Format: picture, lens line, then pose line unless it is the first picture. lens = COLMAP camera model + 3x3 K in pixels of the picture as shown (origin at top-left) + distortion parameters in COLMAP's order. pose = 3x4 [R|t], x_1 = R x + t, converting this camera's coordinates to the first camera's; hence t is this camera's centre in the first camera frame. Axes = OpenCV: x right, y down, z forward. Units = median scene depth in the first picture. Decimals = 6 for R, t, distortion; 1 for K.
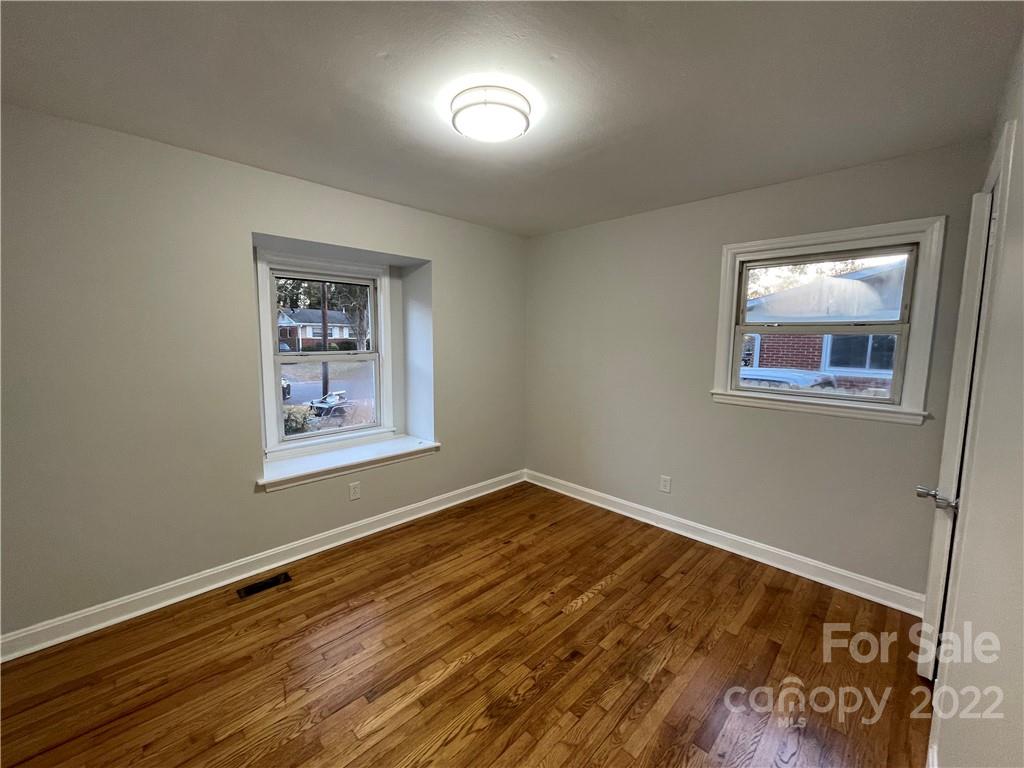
lens RADIAL K [[411.6, 0, 513.1], [0, 411.6, 383.0], [0, 0, 1]] dist [-0.001842, 0.000211]
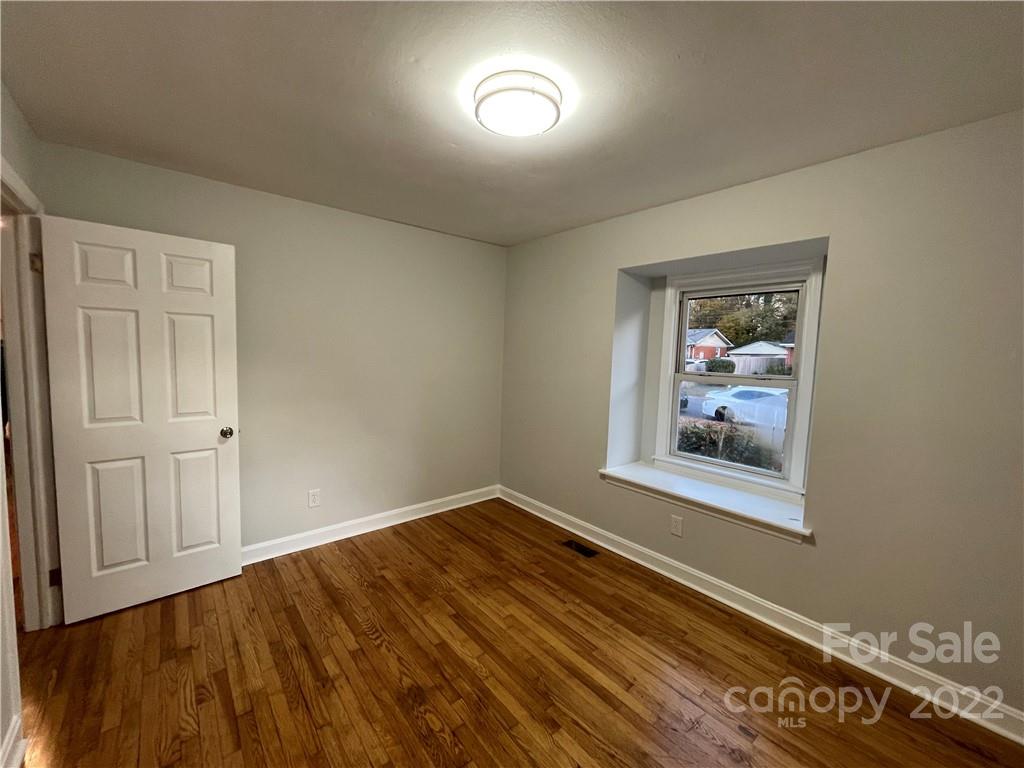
lens RADIAL K [[411.6, 0, 511.0], [0, 411.6, 384.9], [0, 0, 1]] dist [-0.001842, 0.000211]
pose [[-0.086057, 0.072105, -0.993678, 0.666478], [-0.143648, 0.986058, 0.083992, -0.083411], [0.985880, 0.149968, -0.074499, 0.855326]]
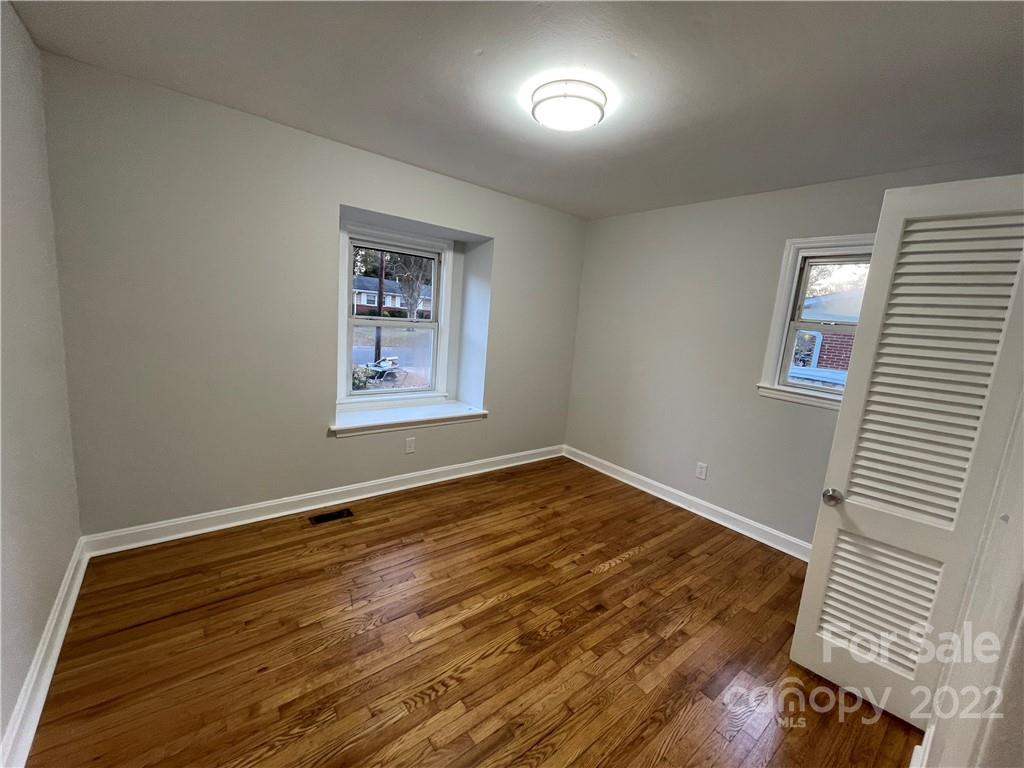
lens RADIAL K [[411.6, 0, 514.1], [0, 411.6, 382.3], [0, 0, 1]] dist [-0.001842, 0.000211]
pose [[0.991537, 0.088334, -0.095139, -0.021372], [-0.083732, 0.995165, 0.051331, 0.015992], [0.099213, -0.042930, 0.994140, -0.082670]]
